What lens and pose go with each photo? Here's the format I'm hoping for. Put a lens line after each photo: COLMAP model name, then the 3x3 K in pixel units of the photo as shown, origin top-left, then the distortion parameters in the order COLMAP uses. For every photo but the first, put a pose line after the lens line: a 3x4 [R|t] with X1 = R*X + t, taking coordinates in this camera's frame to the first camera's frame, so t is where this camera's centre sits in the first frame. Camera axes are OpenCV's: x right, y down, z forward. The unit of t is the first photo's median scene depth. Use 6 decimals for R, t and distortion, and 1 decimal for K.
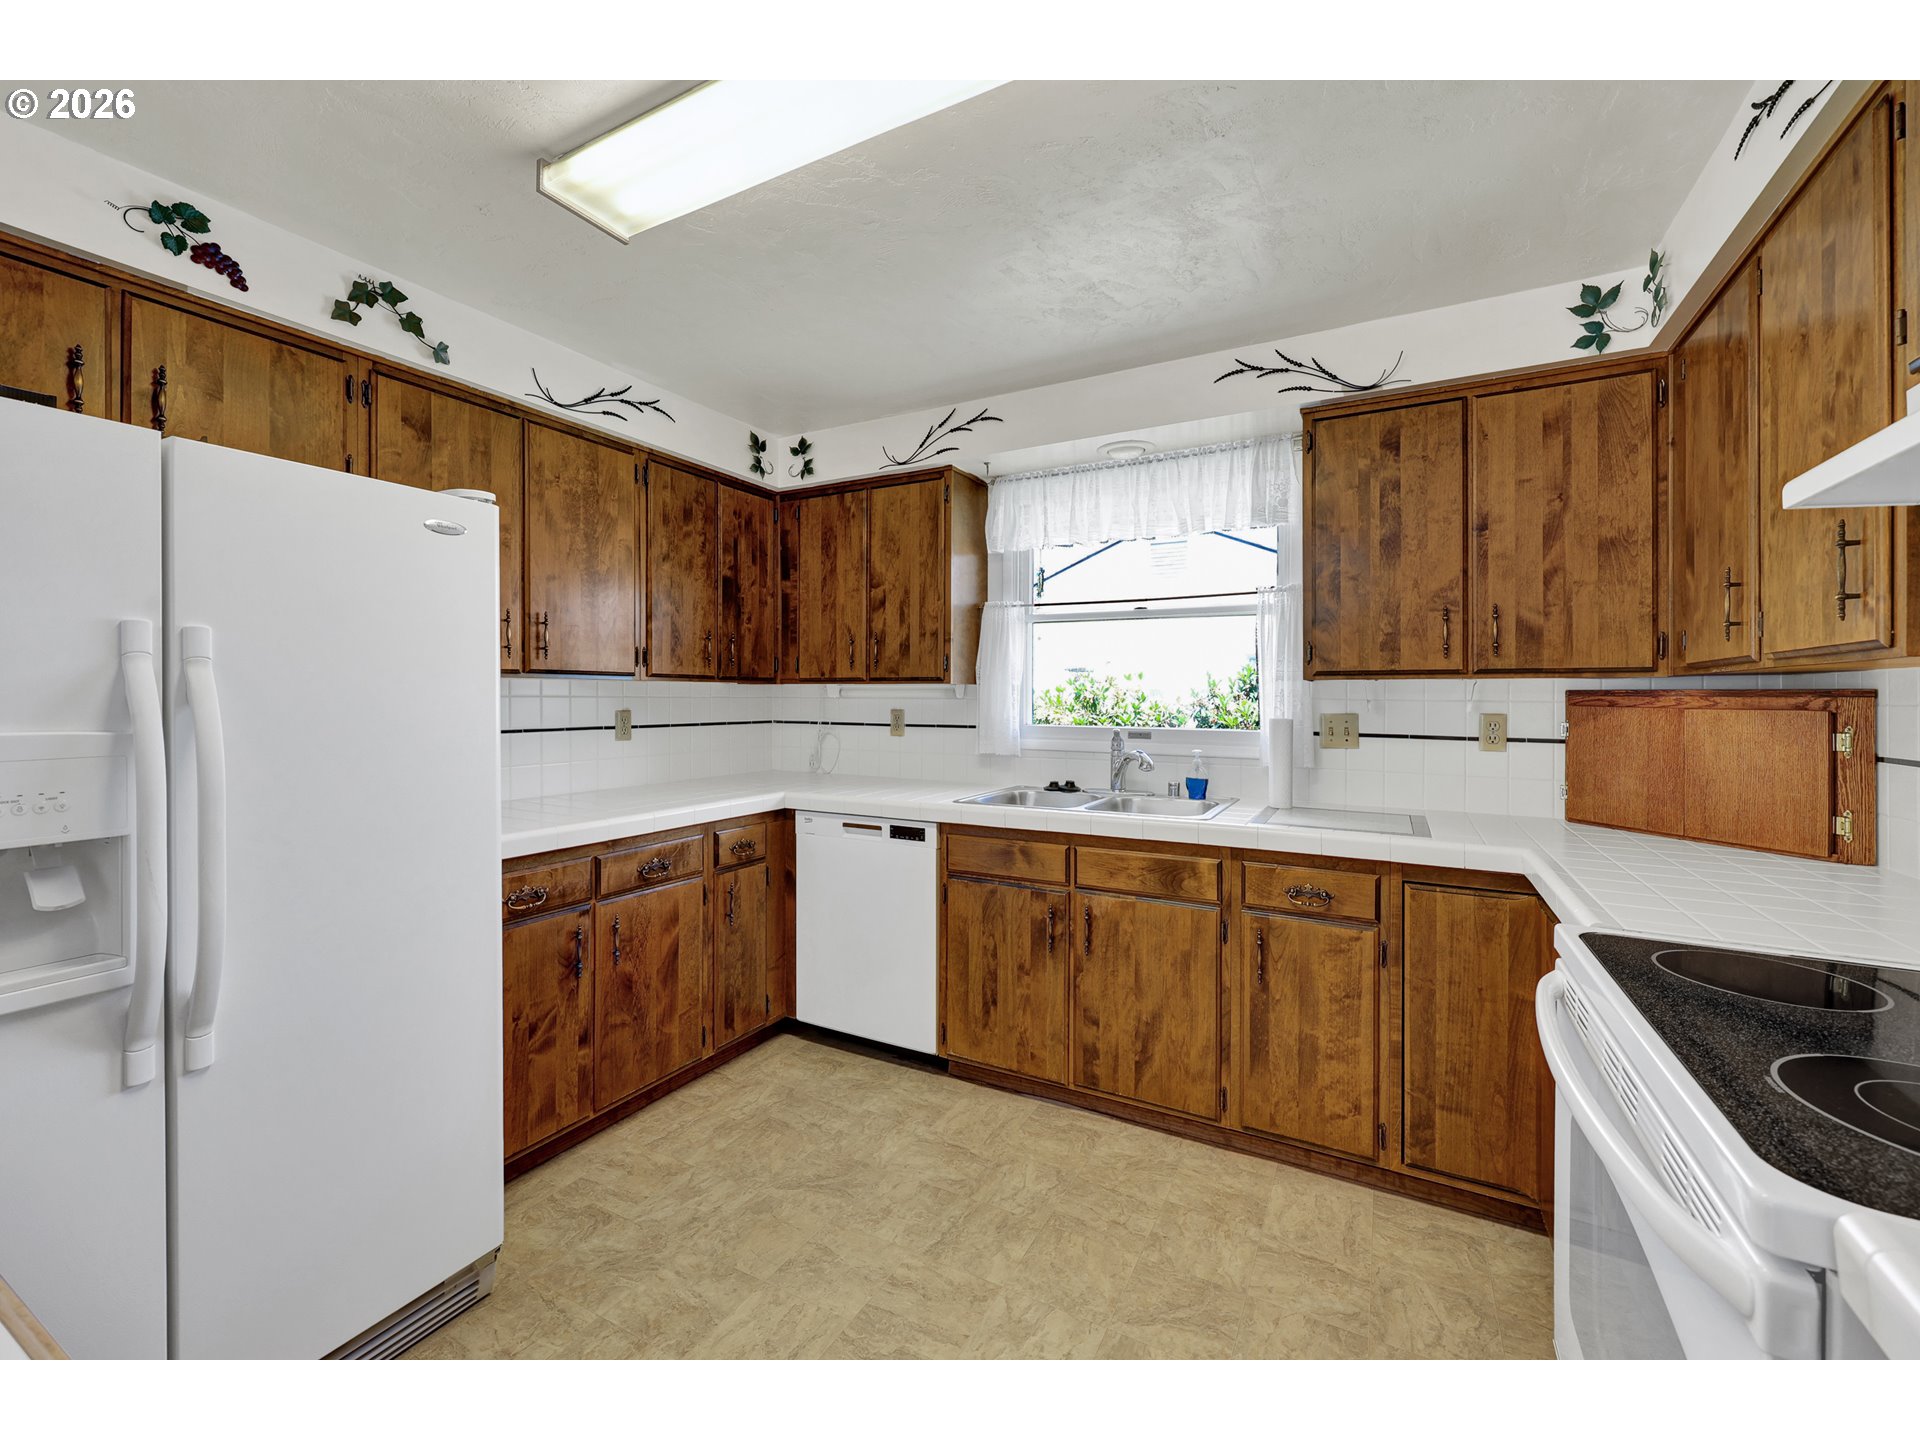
lens RADIAL K [[783.3, 0, 965.5], [0, 783.3, 693.1], [0, 0, 1]] dist [0.000173, 0.000018]
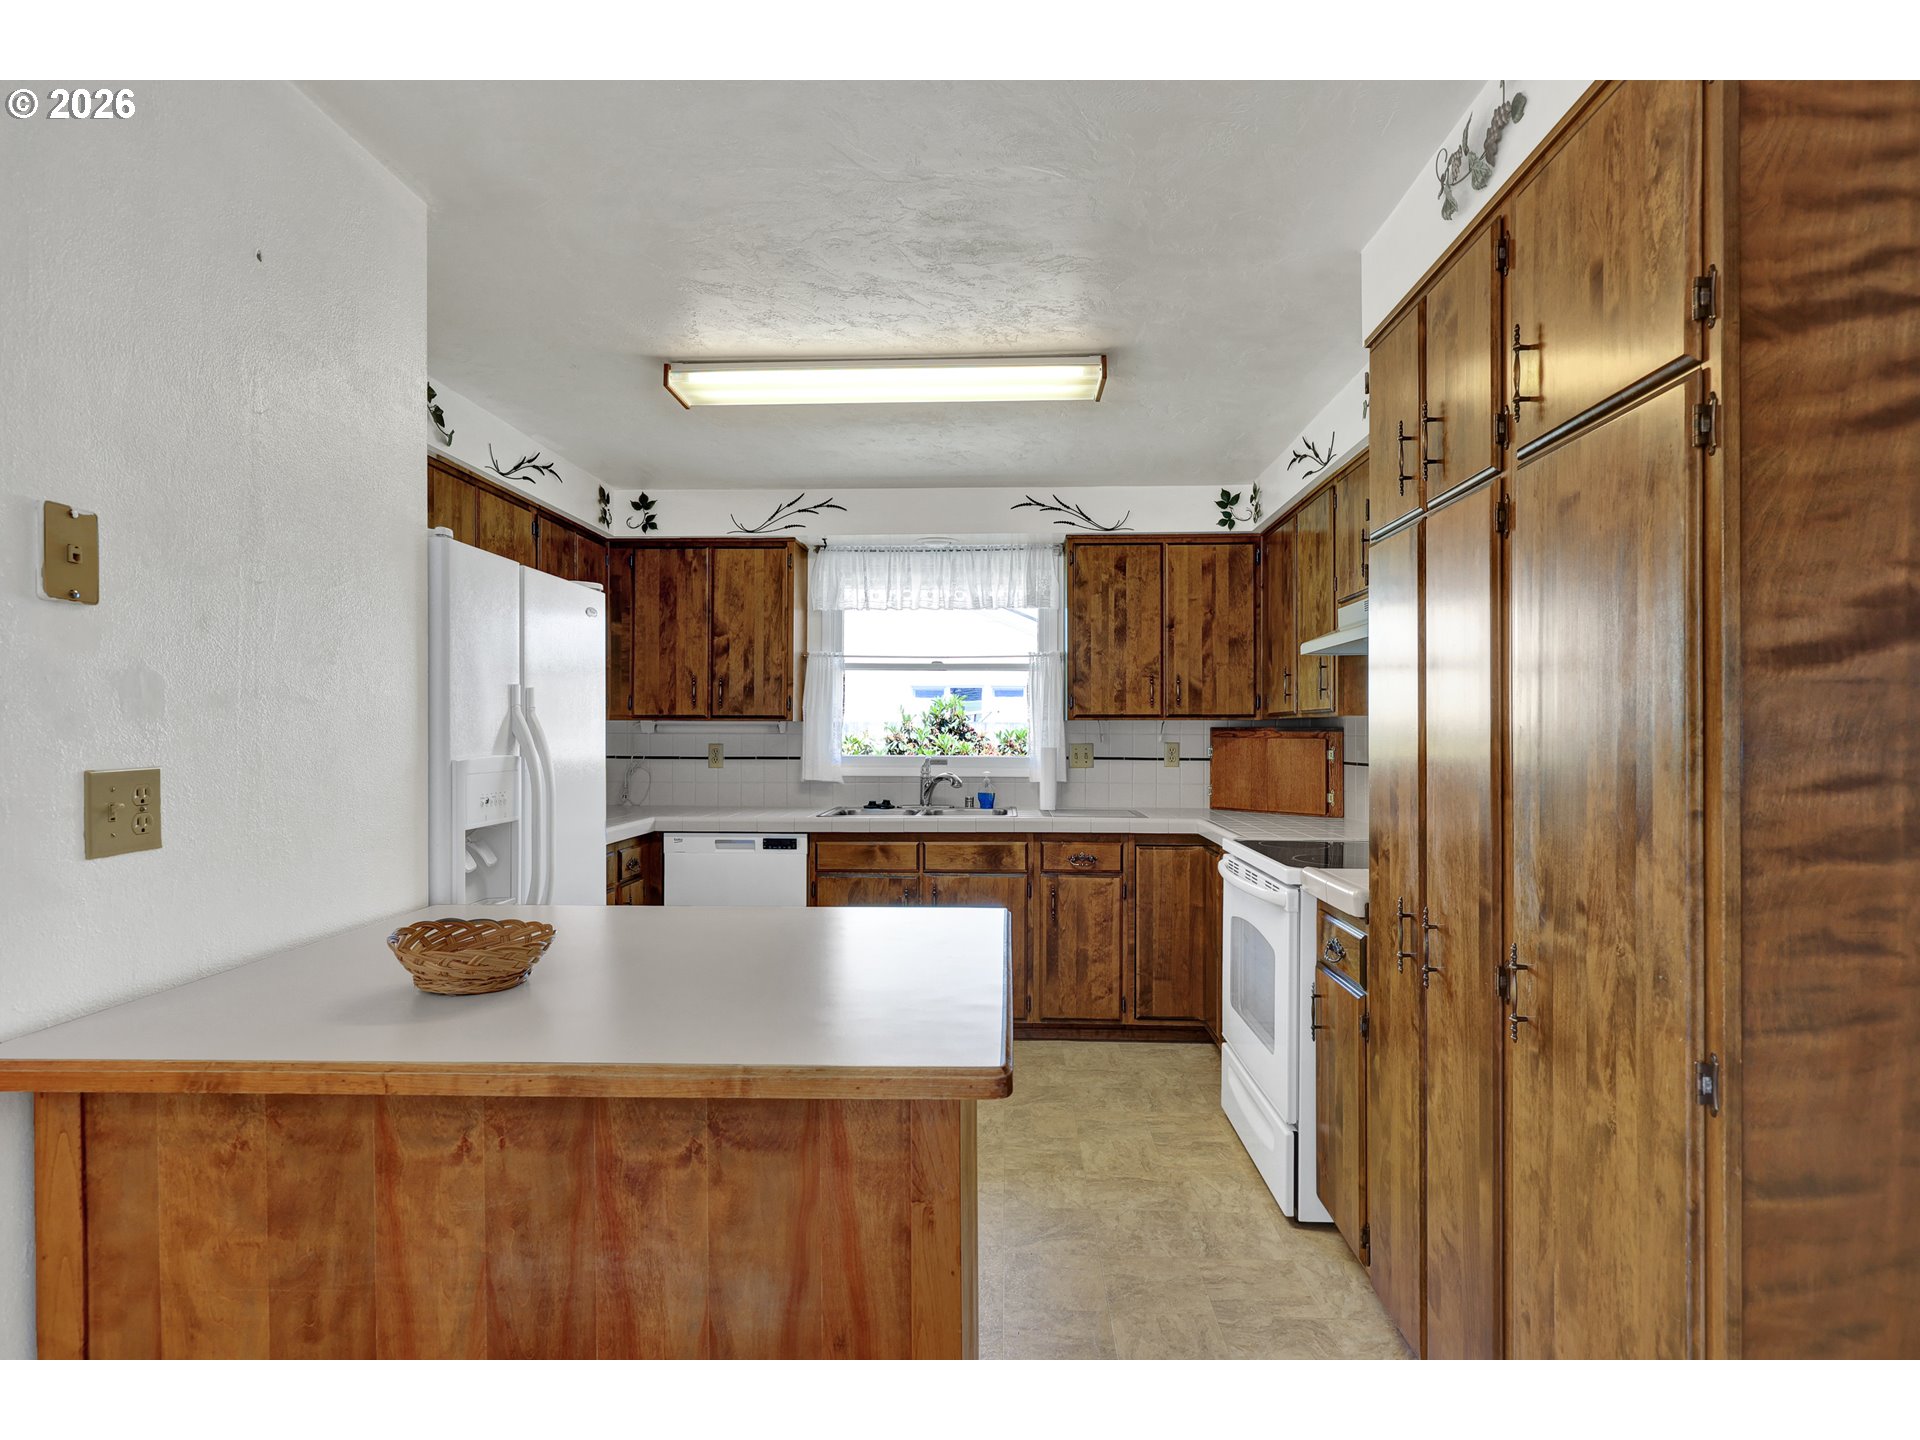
lens RADIAL K [[997.2, 0, 964.5], [0, 997.2, 724.6], [0, 0, 1]] dist [0.000747, 0.000601]
pose [[0.899411, 0.001758, 0.437100, -0.576975], [-0.000836, 0.999997, -0.002300, -0.004519], [-0.437103, 0.001703, 0.899410, -0.613473]]
